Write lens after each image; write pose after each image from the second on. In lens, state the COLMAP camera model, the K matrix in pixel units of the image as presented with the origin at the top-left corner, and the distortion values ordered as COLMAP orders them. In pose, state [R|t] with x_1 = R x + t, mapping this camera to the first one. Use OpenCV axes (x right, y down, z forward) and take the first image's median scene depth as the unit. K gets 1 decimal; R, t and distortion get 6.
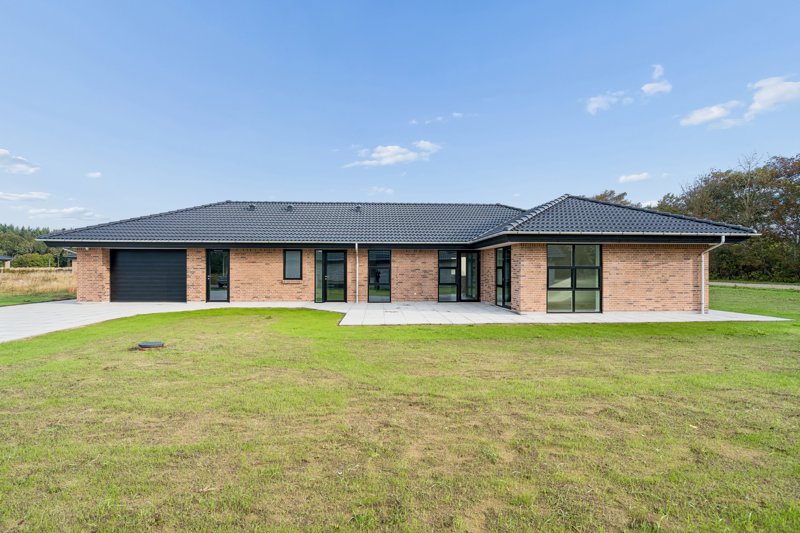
lens RADIAL K [[363.1, 0, 411.2], [0, 363.1, 266.2], [0, 0, 1]] dist [-0.000386, -0.000034]
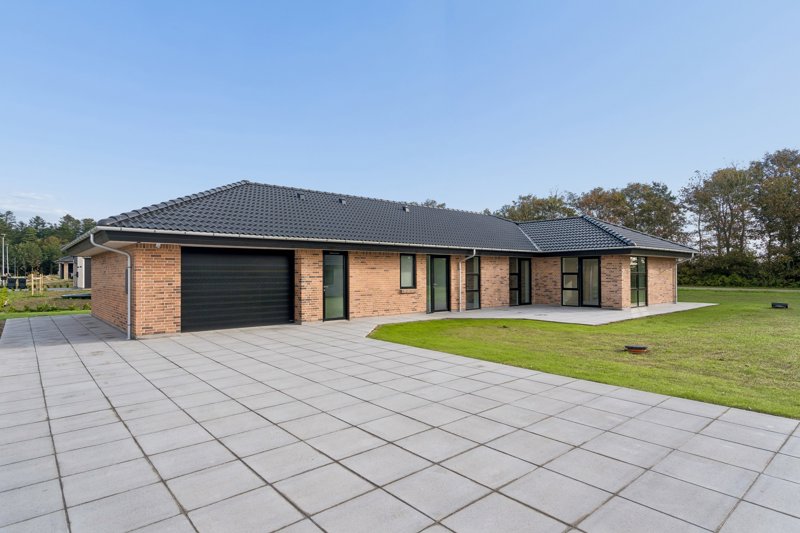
lens RADIAL K [[436.3, 0, 400.0], [0, 436.3, 266.5], [0, 0, 1]] dist [0.001058, 0.000229]
pose [[0.795828, 0.005102, 0.605502, -0.971664], [0.003063, 0.999918, -0.012450, -0.002781], [-0.605516, 0.011763, 0.795746, 0.182472]]
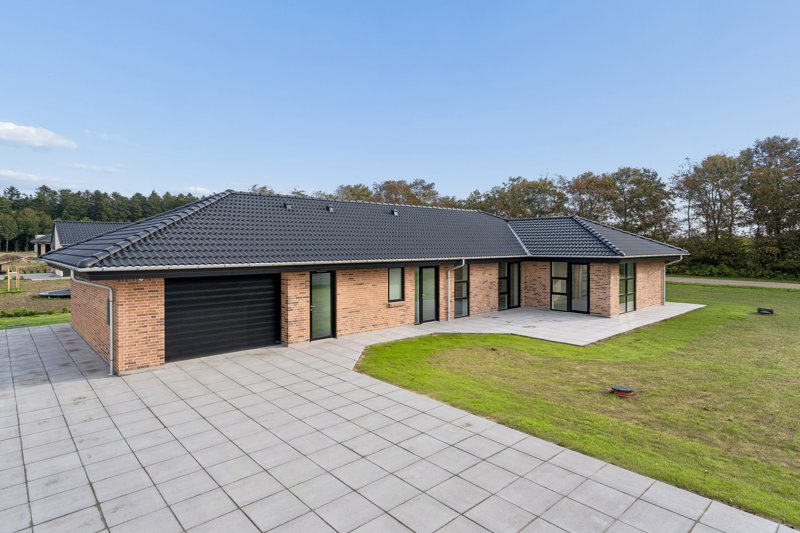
lens RADIAL K [[444.1, 0, 397.3], [0, 444.1, 244.8], [0, 0, 1]] dist [0.001136, 0.000384]
pose [[0.783056, -0.003215, 0.621943, -0.974974], [-0.001025, 0.999979, 0.006460, -0.103475], [-0.621950, -0.005696, 0.783036, 0.178760]]
